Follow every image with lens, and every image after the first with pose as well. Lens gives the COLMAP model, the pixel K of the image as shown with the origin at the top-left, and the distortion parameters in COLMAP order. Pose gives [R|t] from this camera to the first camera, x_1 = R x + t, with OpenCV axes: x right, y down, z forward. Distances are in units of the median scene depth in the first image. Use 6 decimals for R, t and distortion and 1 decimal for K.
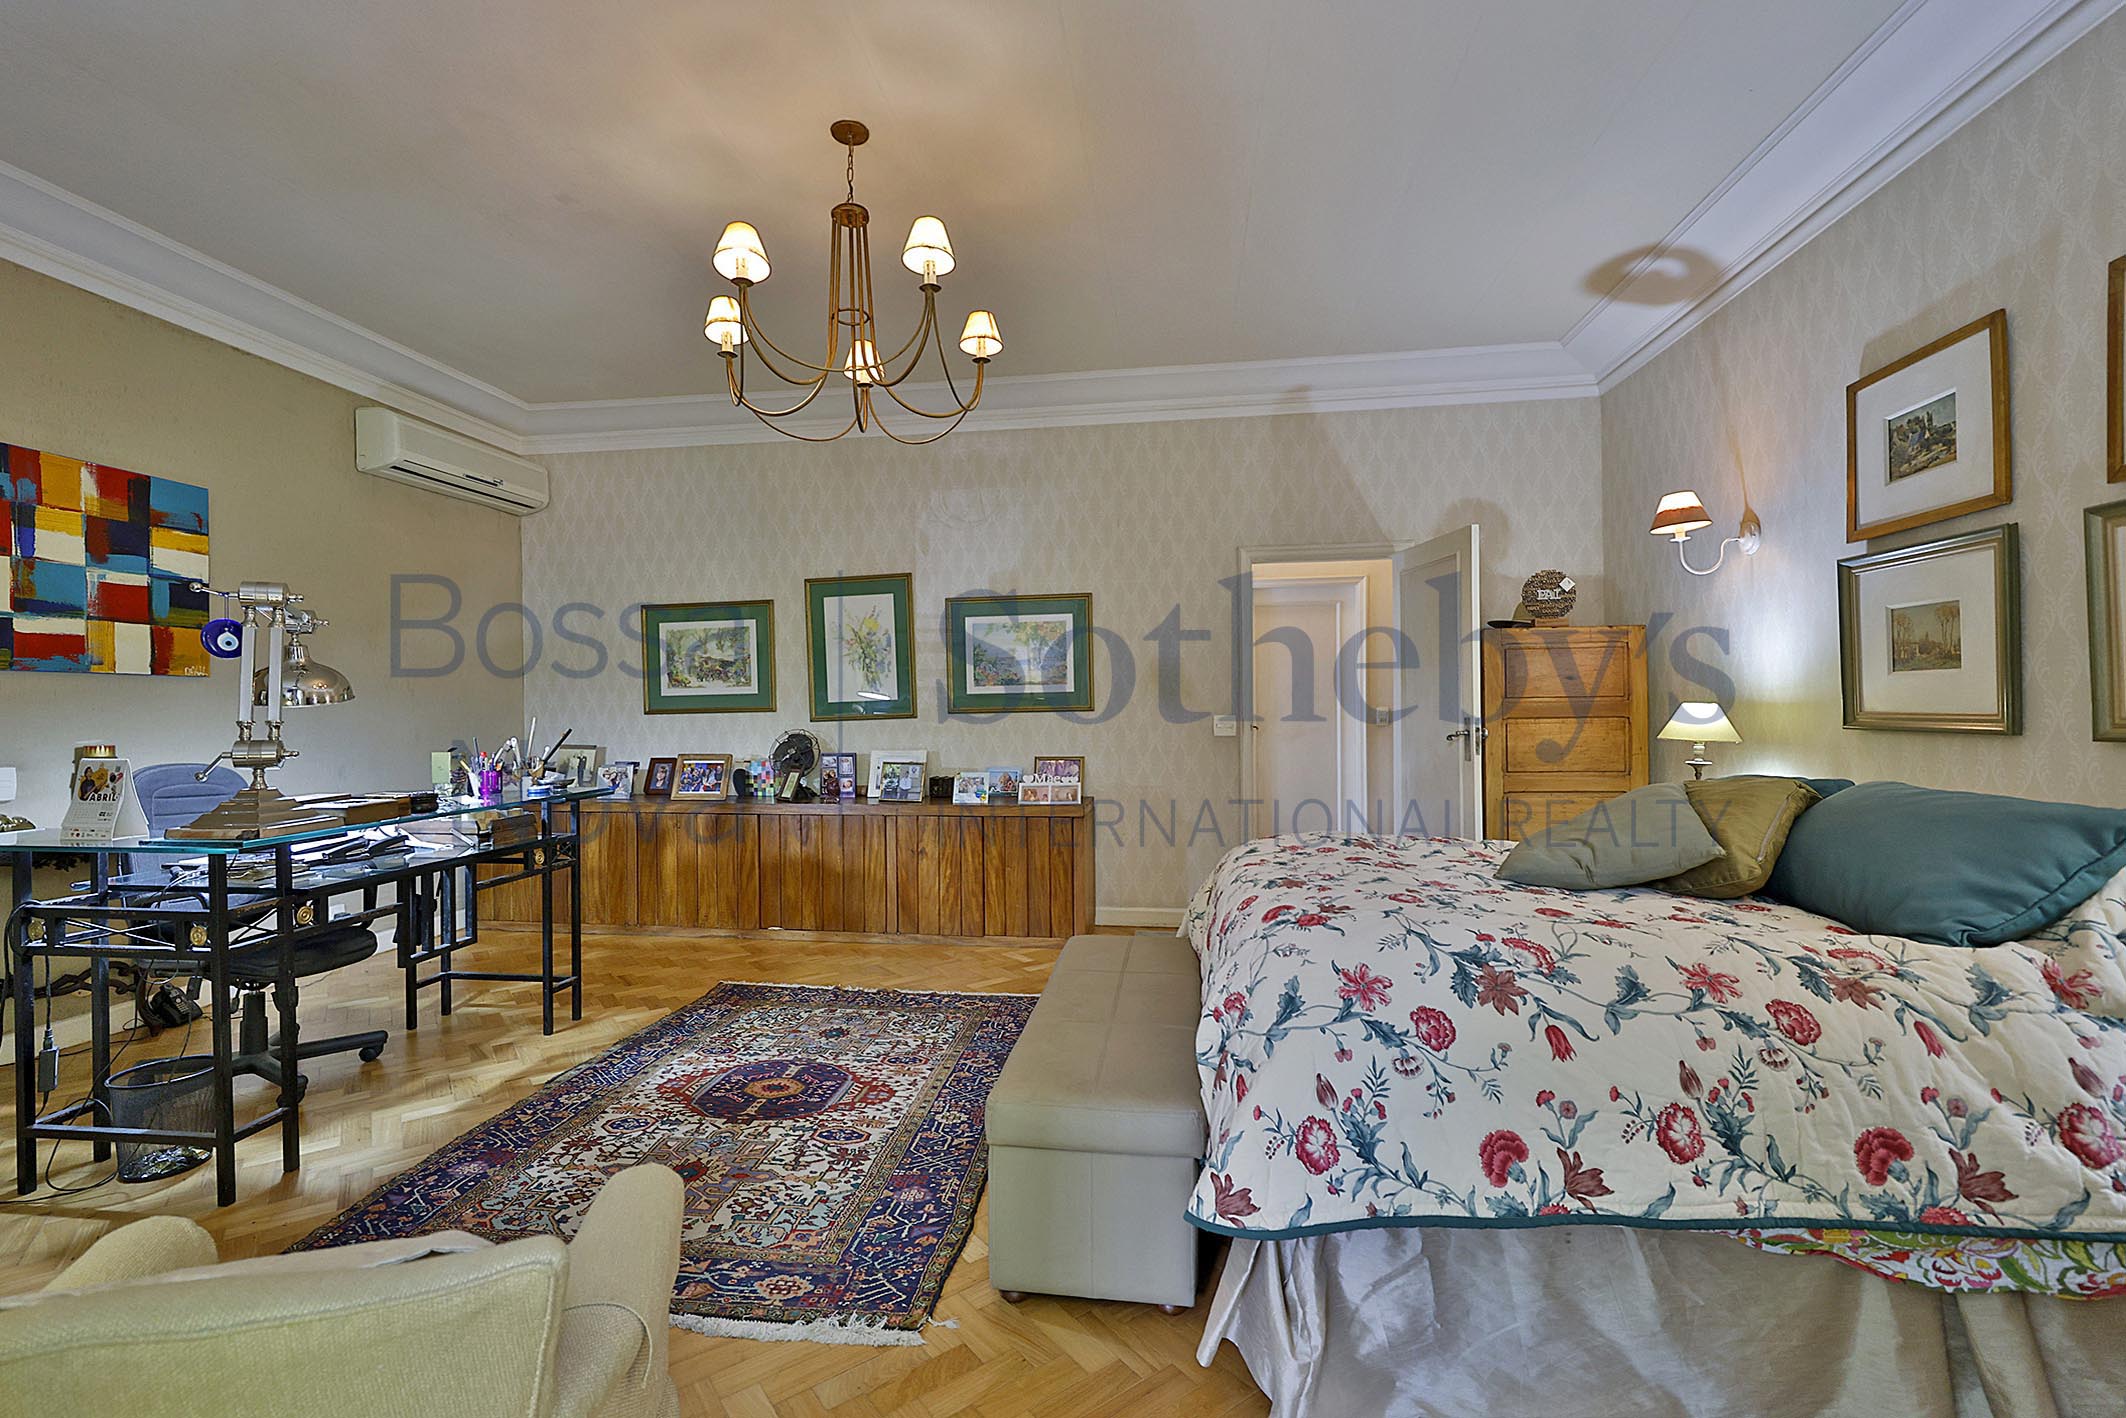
lens RADIAL K [[909.2, 0, 1059.9], [0, 909.2, 708.9], [0, 0, 1]] dist [-0.002492, 0.000506]
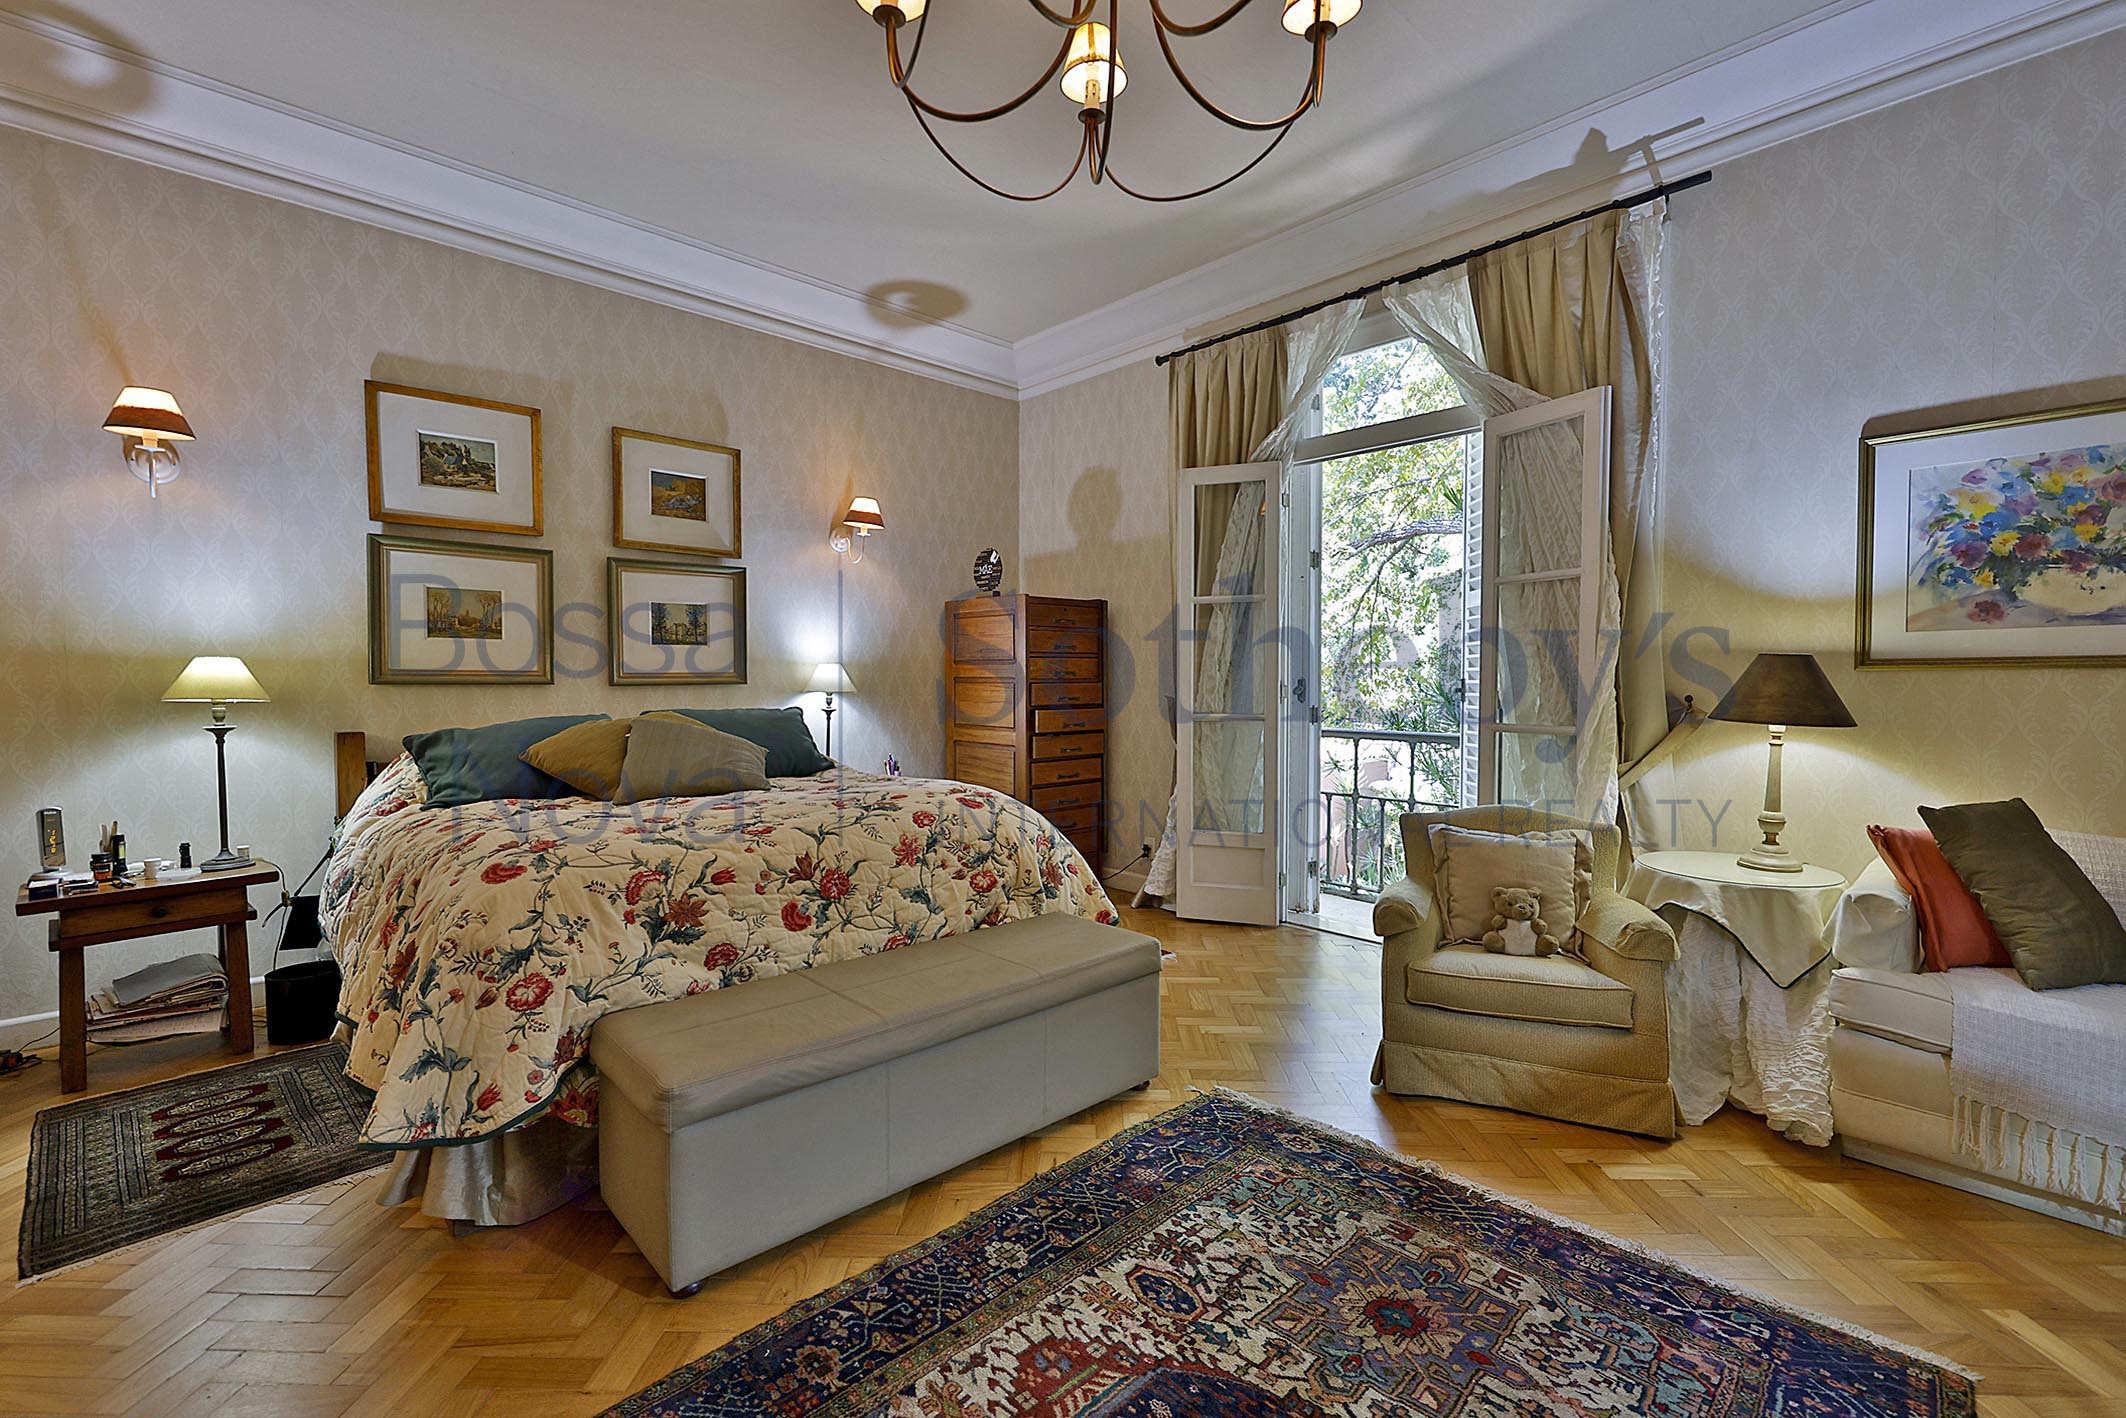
lens RADIAL K [[909.2, 0, 1057.2], [0, 909.2, 700.1], [0, 0, 1]] dist [-0.002492, 0.000506]
pose [[-0.776178, -0.008191, 0.630461, -0.602571], [0.007430, 0.999727, 0.022136, 0.027116], [-0.630471, 0.021866, -0.775905, 1.580064]]
